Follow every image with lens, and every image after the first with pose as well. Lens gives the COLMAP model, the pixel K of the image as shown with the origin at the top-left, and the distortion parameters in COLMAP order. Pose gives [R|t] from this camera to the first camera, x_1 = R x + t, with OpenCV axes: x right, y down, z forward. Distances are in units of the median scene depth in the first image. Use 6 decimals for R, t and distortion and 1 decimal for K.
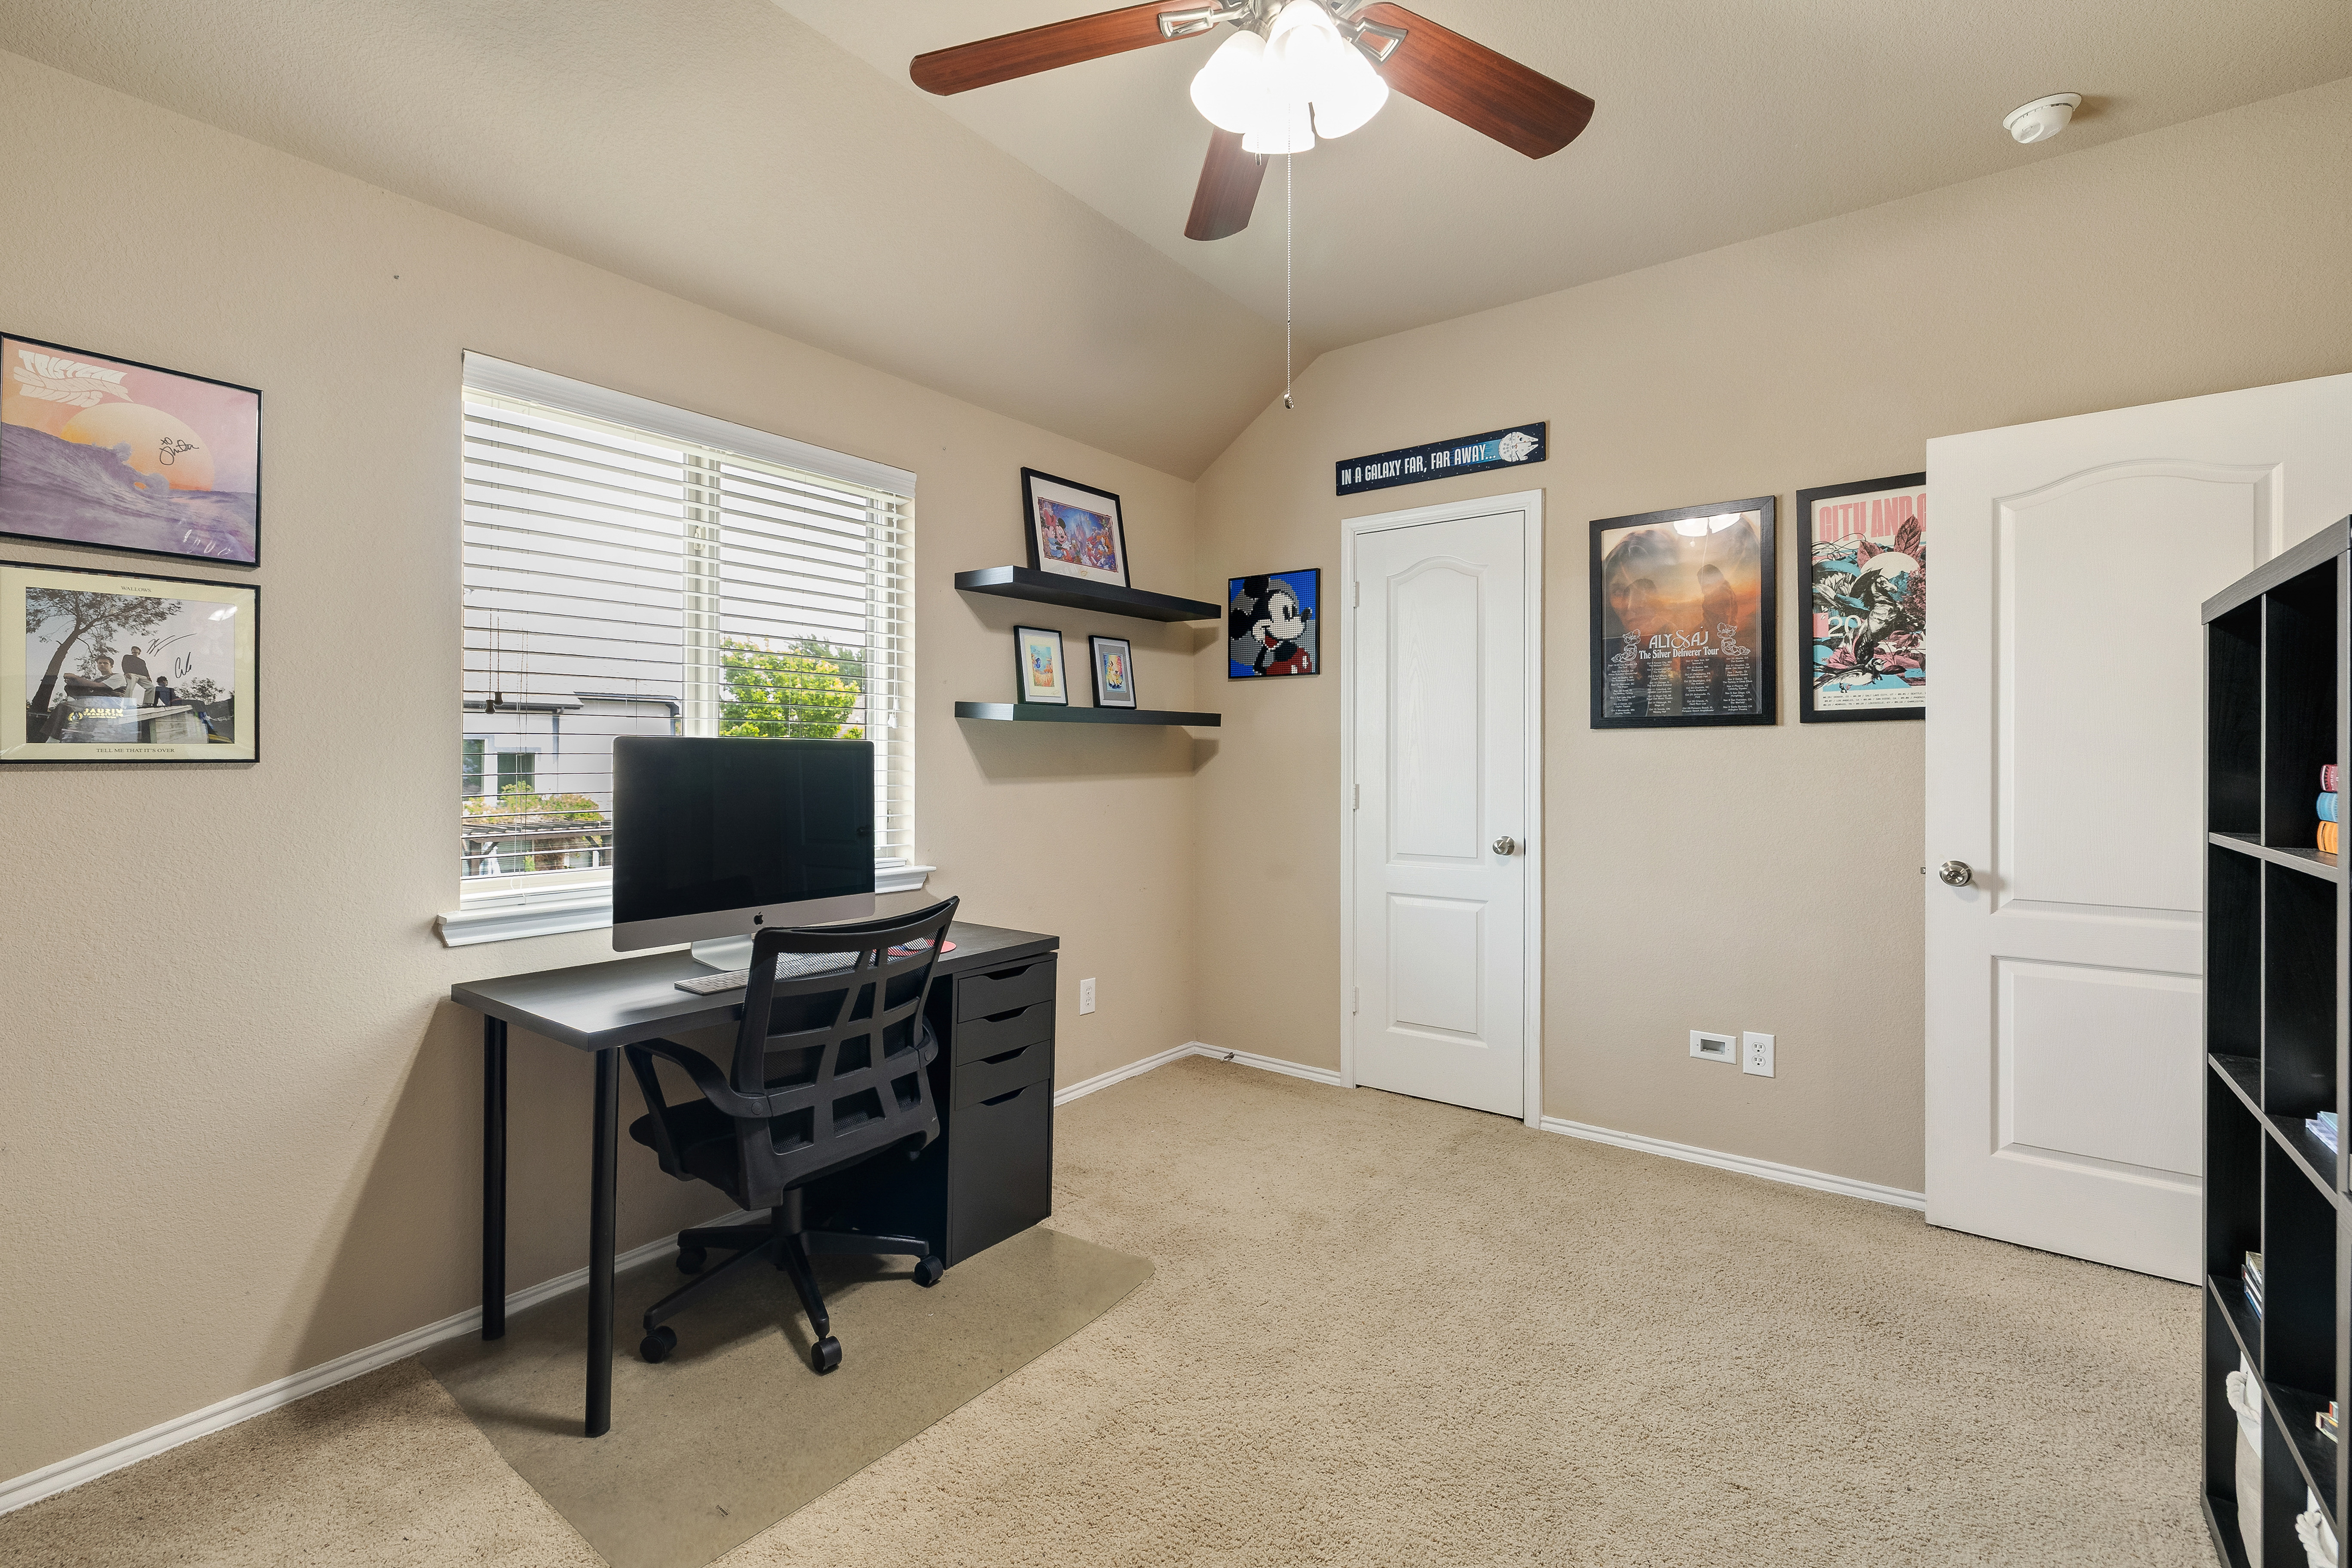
lens RADIAL K [[1003.4, 0, 1175.0], [0, 1003.4, 757.9], [0, 0, 1]] dist [-0.000964, 0.000013]
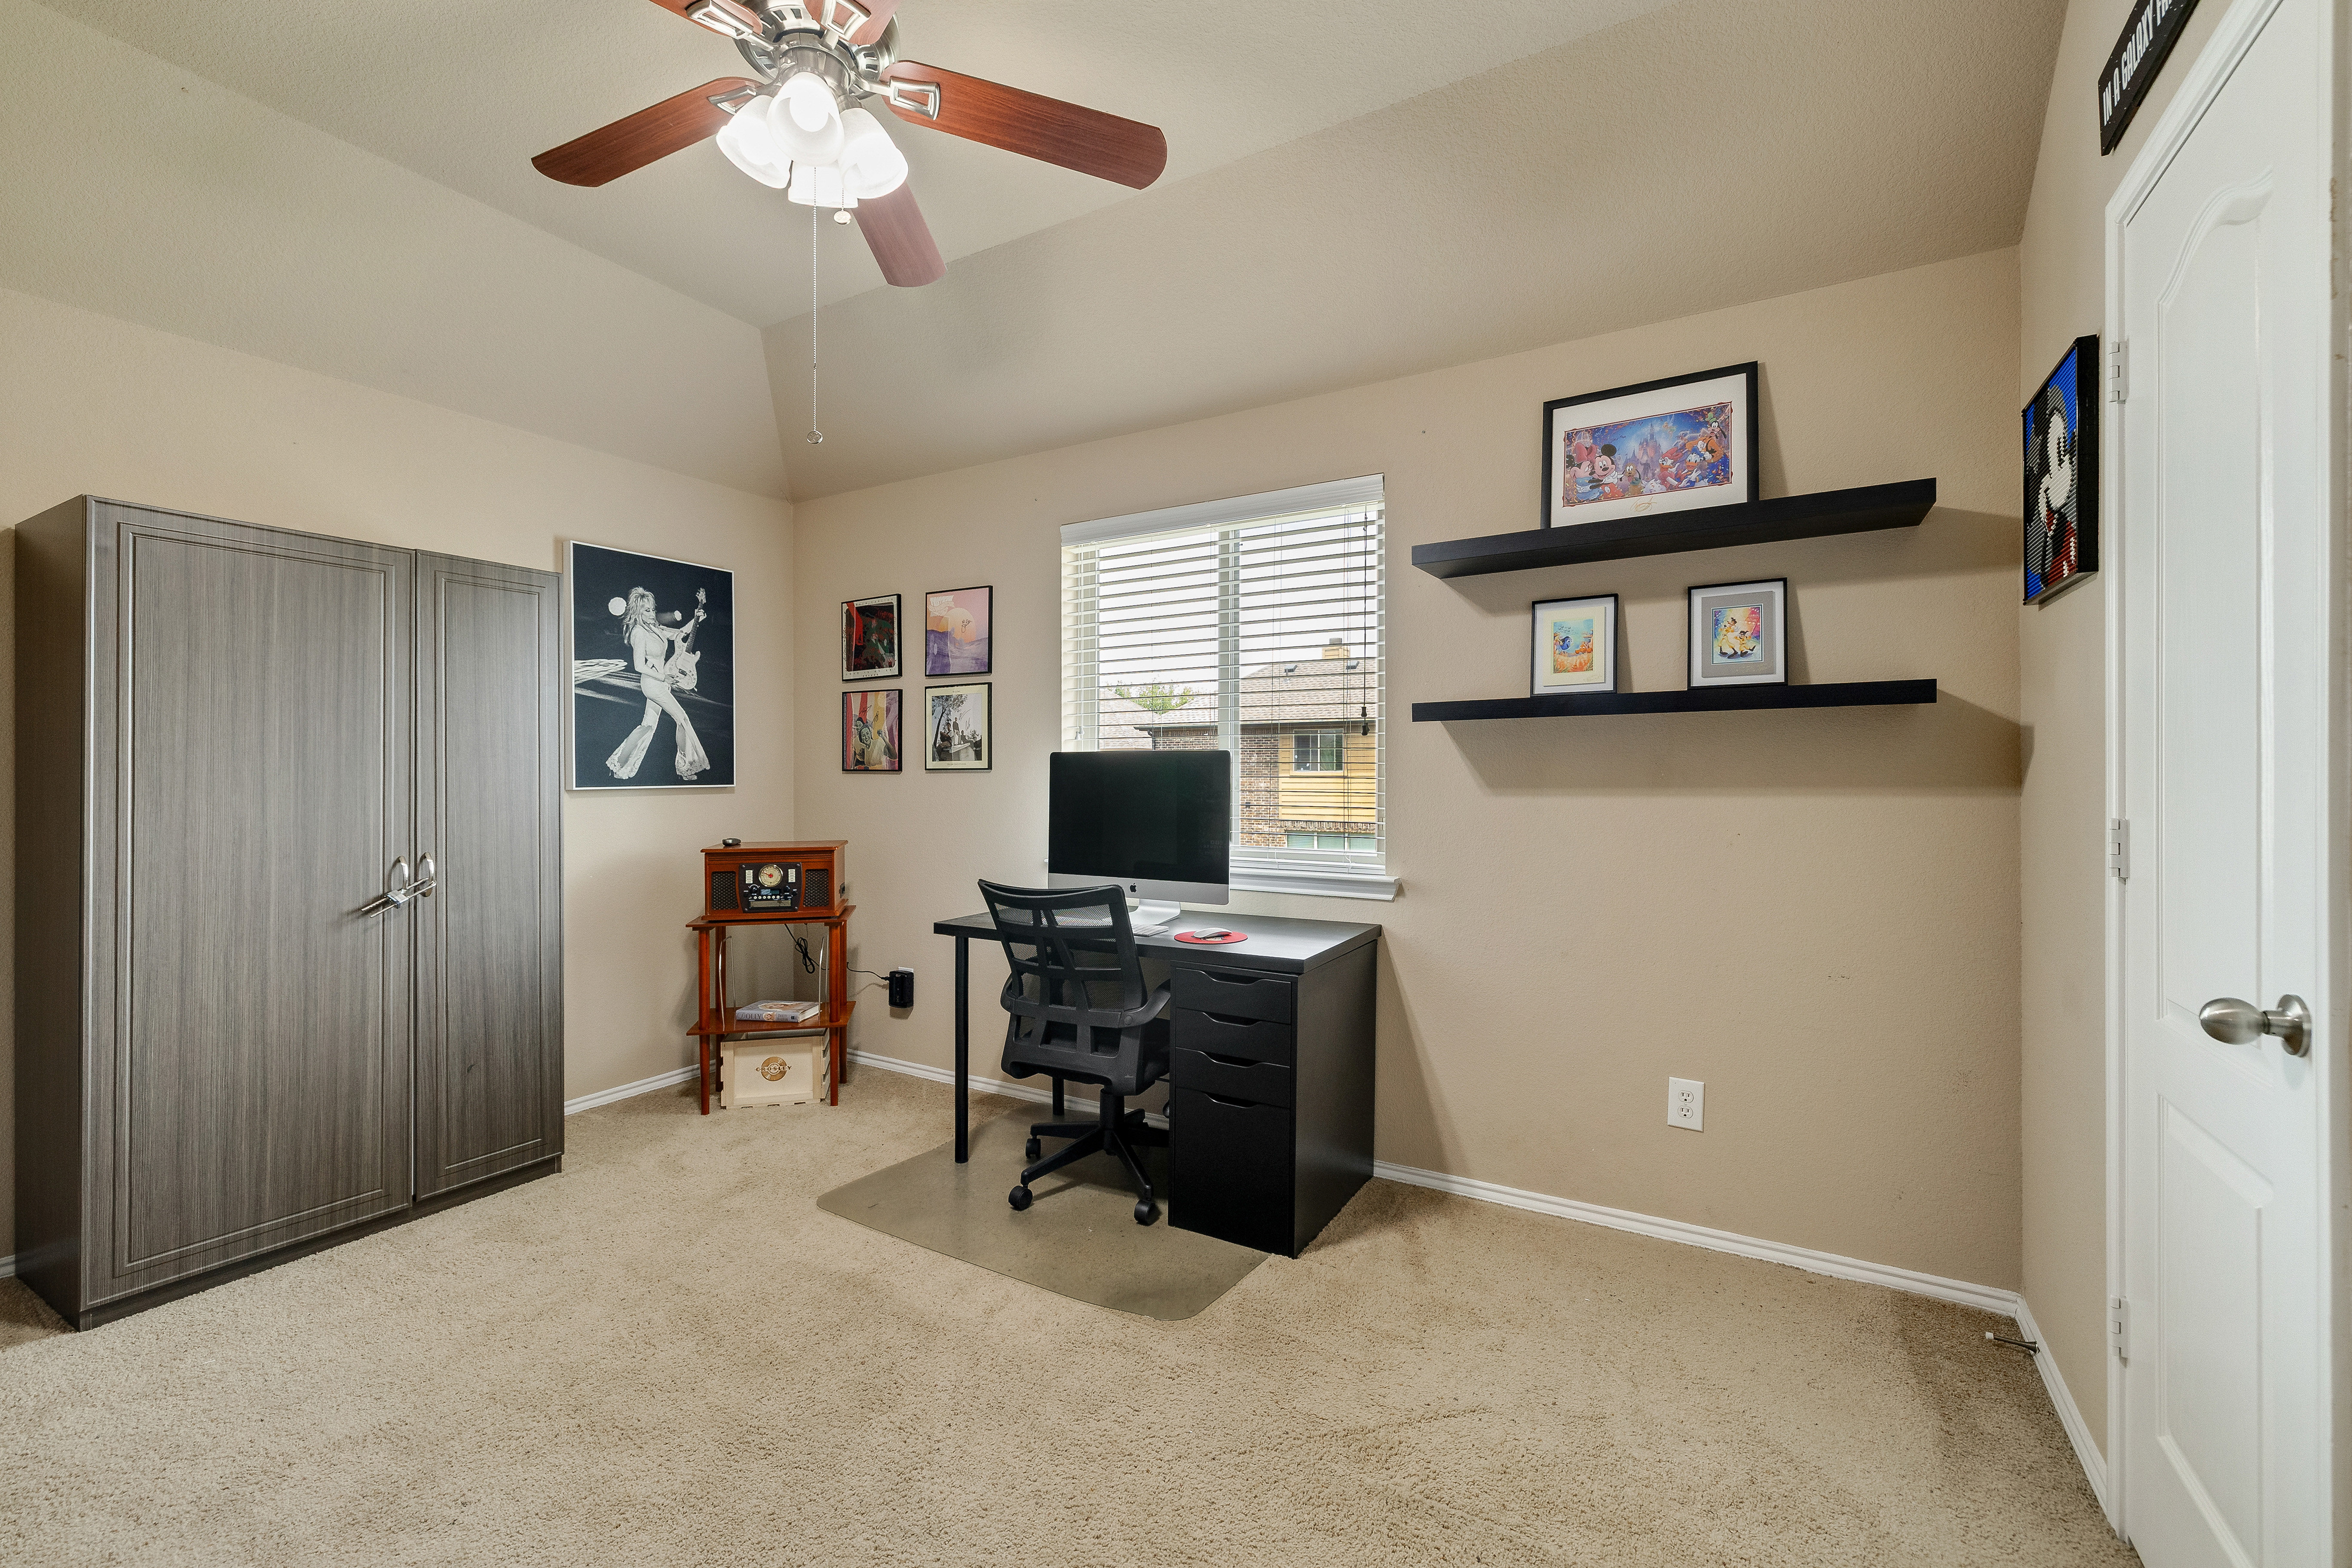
lens RADIAL K [[982.3, 0, 1175.5], [0, 982.3, 776.0], [0, 0, 1]] dist [-0.001339, -0.000055]
pose [[0.125327, -0.001232, -0.992115, 0.640816], [-0.000027, 0.999999, -0.001245, 0.011079], [0.992115, 0.000183, 0.125327, 0.657775]]
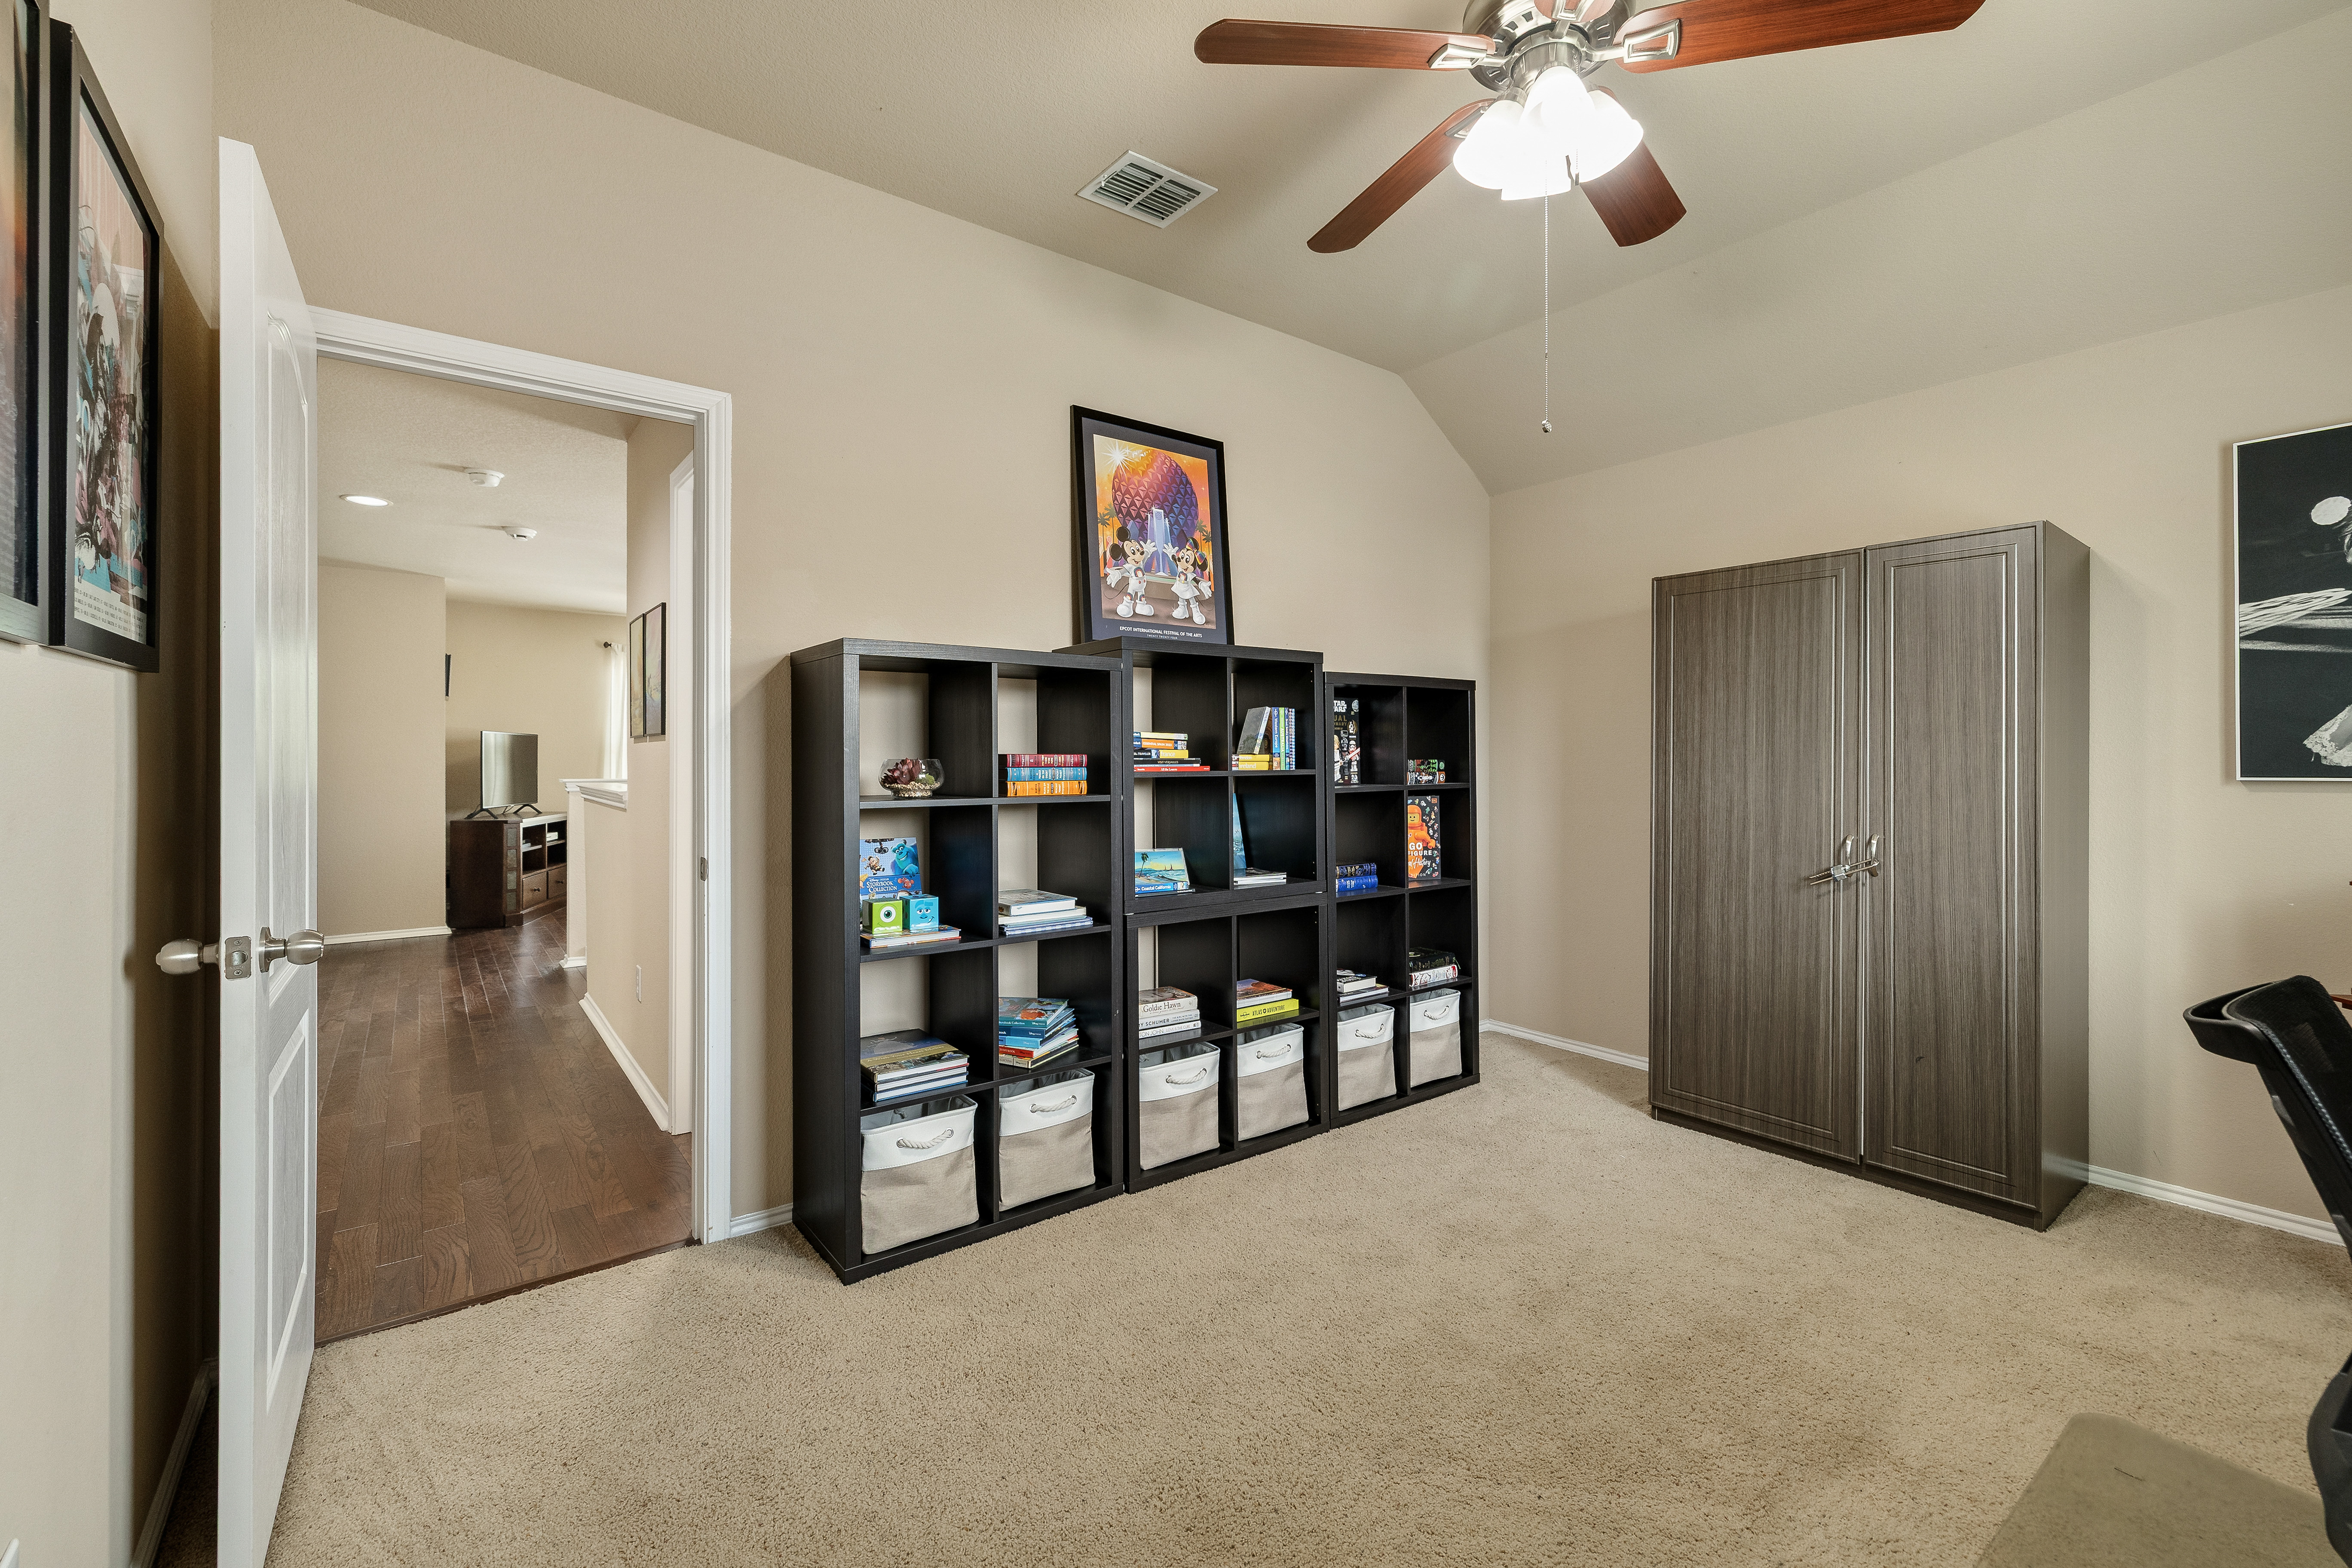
lens RADIAL K [[1003.4, 0, 1175.0], [0, 1003.4, 757.9], [0, 0, 1]] dist [-0.000964, 0.000013]
pose [[-0.964279, -0.003316, 0.264868, 0.109712], [-0.002850, 0.999994, 0.002144, 0.007583], [-0.264873, 0.001313, -0.964282, 1.140418]]
